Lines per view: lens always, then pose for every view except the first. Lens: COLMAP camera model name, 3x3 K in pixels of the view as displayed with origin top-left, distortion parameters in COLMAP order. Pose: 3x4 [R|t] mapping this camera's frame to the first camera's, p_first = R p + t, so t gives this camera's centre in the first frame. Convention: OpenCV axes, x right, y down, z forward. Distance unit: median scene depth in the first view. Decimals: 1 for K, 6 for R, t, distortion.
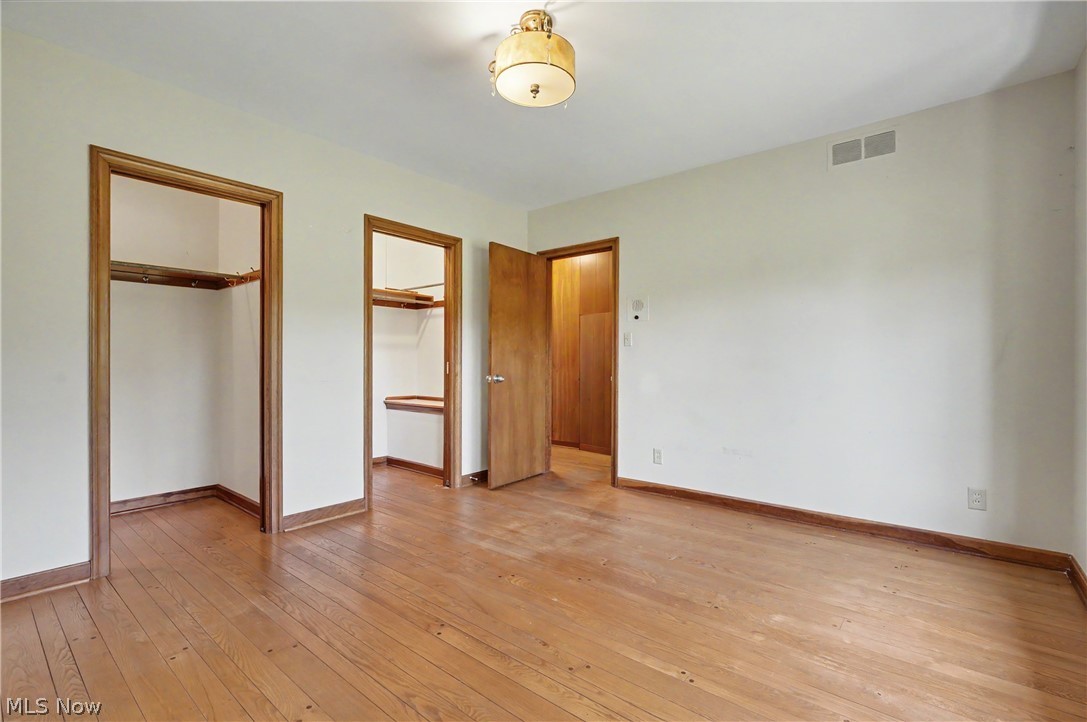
lens RADIAL K [[492.0, 0, 546.5], [0, 492.0, 367.1], [0, 0, 1]] dist [-0.001403, 0.000195]
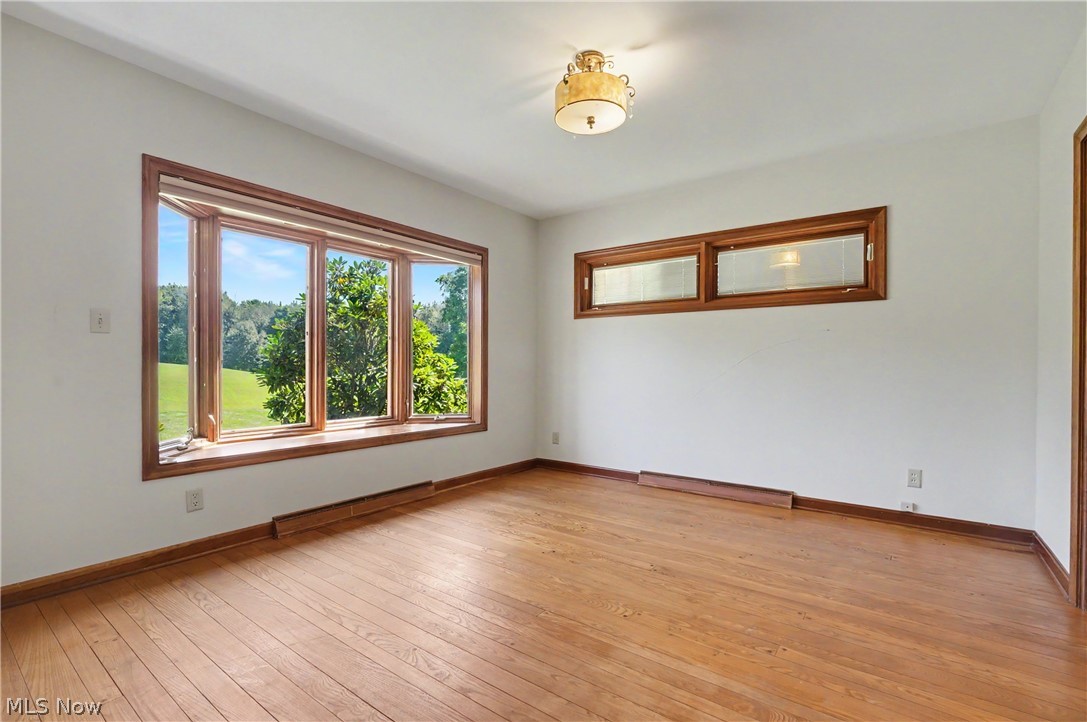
lens RADIAL K [[492.0, 0, 546.5], [0, 492.0, 367.1], [0, 0, 1]] dist [-0.001403, 0.000195]
pose [[-0.998897, -0.007025, -0.046425, 0.121261], [-0.007277, 0.999960, 0.005274, -0.011779], [0.046386, 0.005606, -0.998908, 2.019497]]
